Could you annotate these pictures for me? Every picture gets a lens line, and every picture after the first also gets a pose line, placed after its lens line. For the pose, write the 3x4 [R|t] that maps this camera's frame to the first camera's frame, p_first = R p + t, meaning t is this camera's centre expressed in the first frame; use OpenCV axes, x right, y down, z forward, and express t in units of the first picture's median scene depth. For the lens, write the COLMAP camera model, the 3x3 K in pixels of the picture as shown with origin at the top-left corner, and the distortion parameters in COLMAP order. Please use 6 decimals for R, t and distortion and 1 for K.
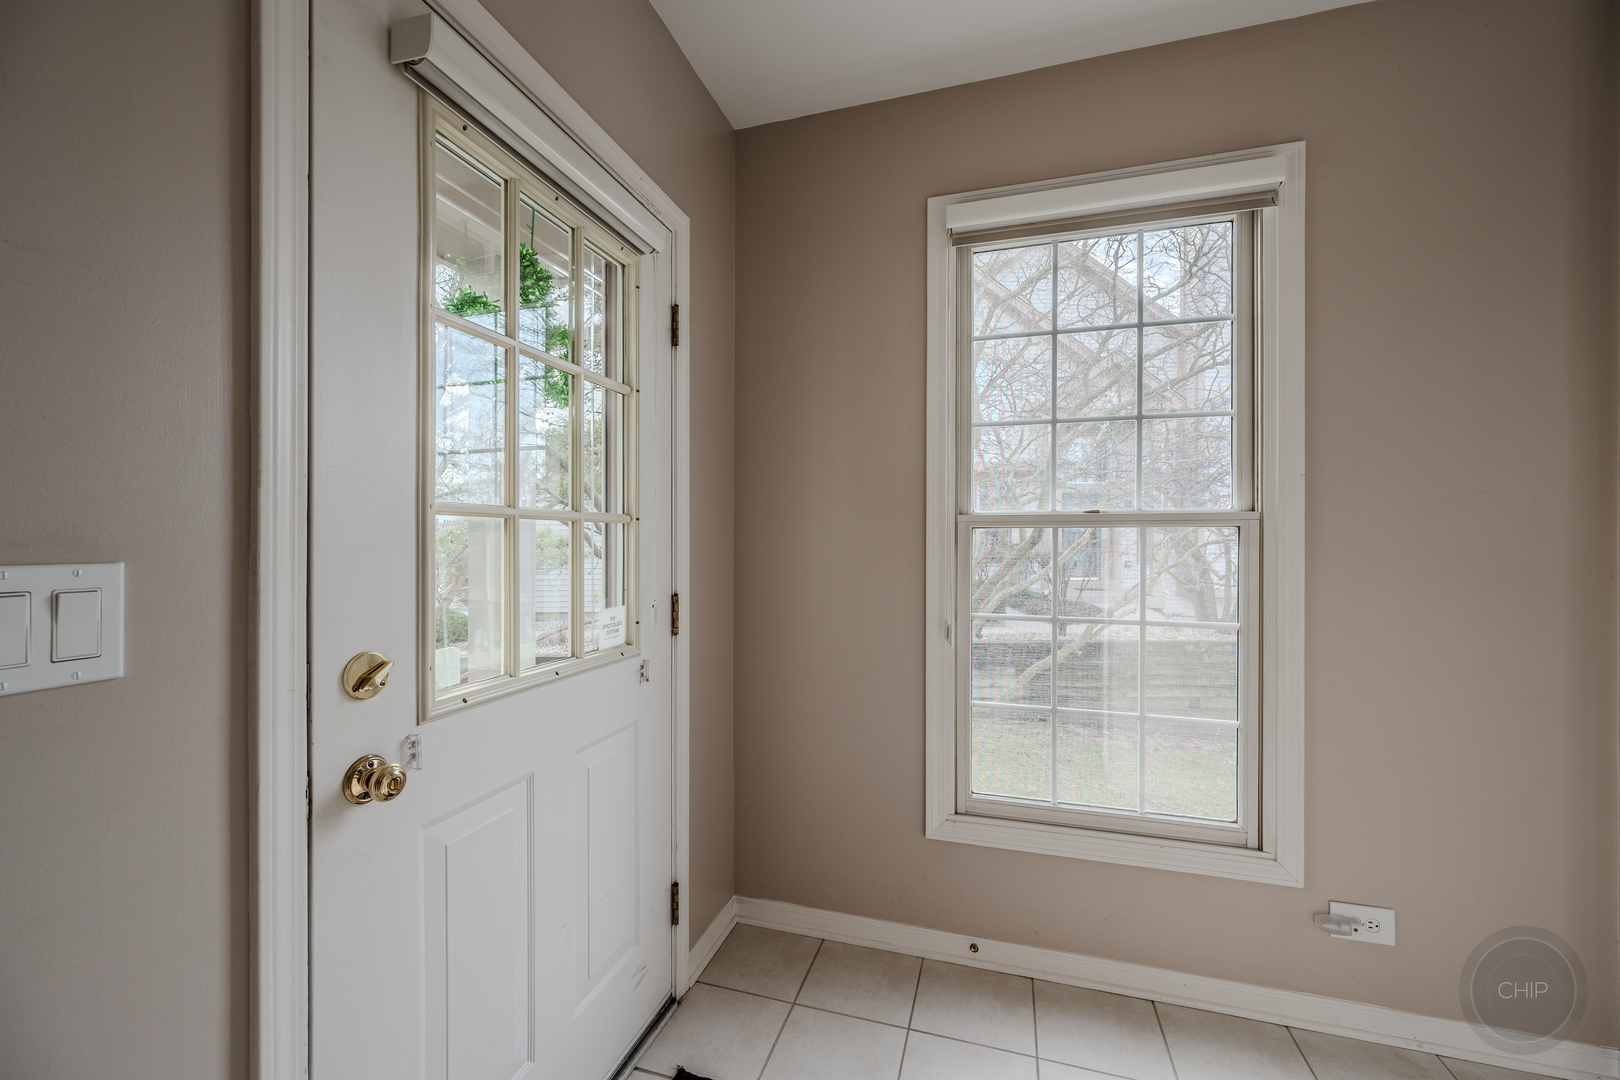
lens RADIAL K [[634.8, 0, 809.4], [0, 634.8, 542.9], [0, 0, 1]] dist [-0.000501, 0.000233]
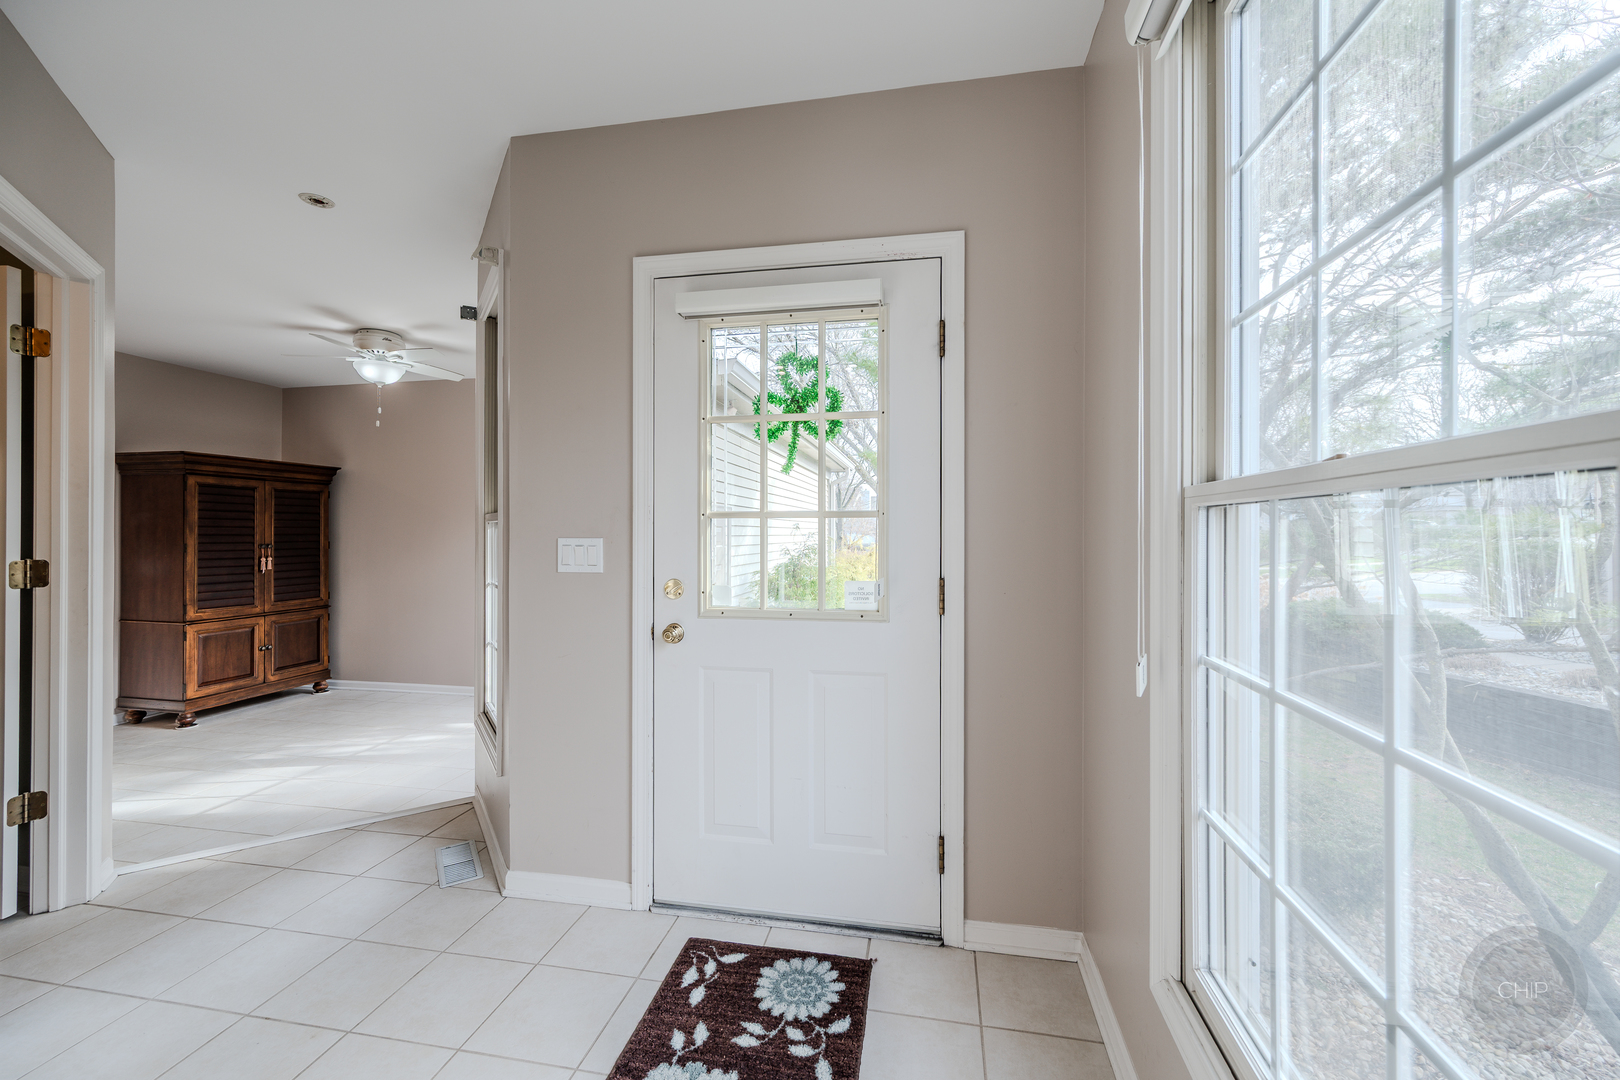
lens RADIAL K [[634.8, 0, 816.9], [0, 634.8, 532.7], [0, 0, 1]] dist [-0.000501, 0.000233]
pose [[0.116202, 0.000035, -0.993226, 1.324723], [-0.002656, 0.999996, -0.000276, 0.000778], [0.993222, 0.002670, 0.116201, 0.980547]]
